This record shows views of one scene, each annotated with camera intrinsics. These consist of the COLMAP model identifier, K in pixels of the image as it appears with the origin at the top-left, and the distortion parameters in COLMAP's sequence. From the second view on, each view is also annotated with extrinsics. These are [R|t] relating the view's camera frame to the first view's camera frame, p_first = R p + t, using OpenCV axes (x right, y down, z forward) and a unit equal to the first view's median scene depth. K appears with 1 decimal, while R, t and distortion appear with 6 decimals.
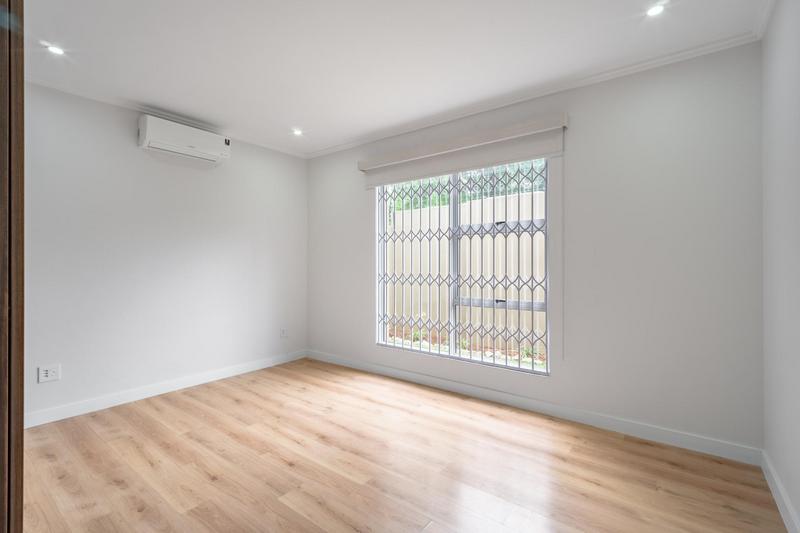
lens RADIAL K [[366.2, 0, 397.6], [0, 366.2, 264.4], [0, 0, 1]] dist [0.000541, -0.002497]
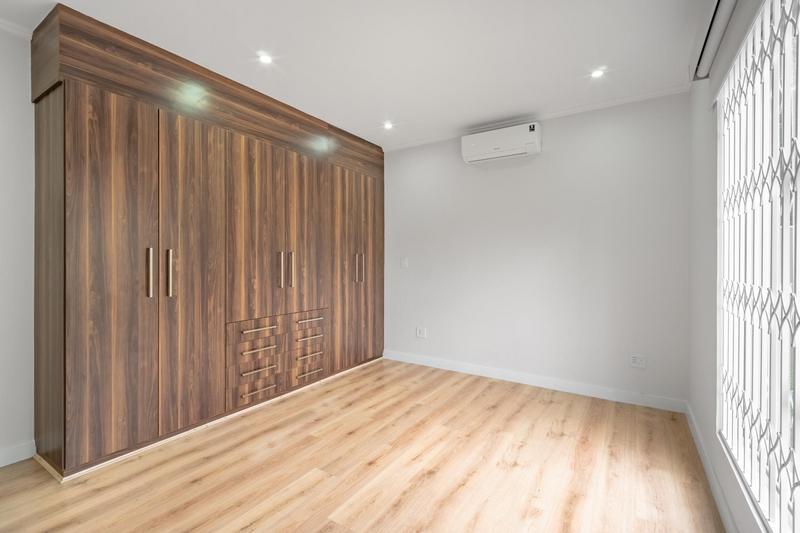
lens RADIAL K [[366.2, 0, 400.4], [0, 366.2, 262.5], [0, 0, 1]] dist [0.000541, -0.002497]
pose [[0.079146, 0.010052, -0.996812, 0.534526], [-0.009342, 0.999913, 0.009342, -0.005776], [0.996819, 0.008573, 0.079233, 0.763360]]
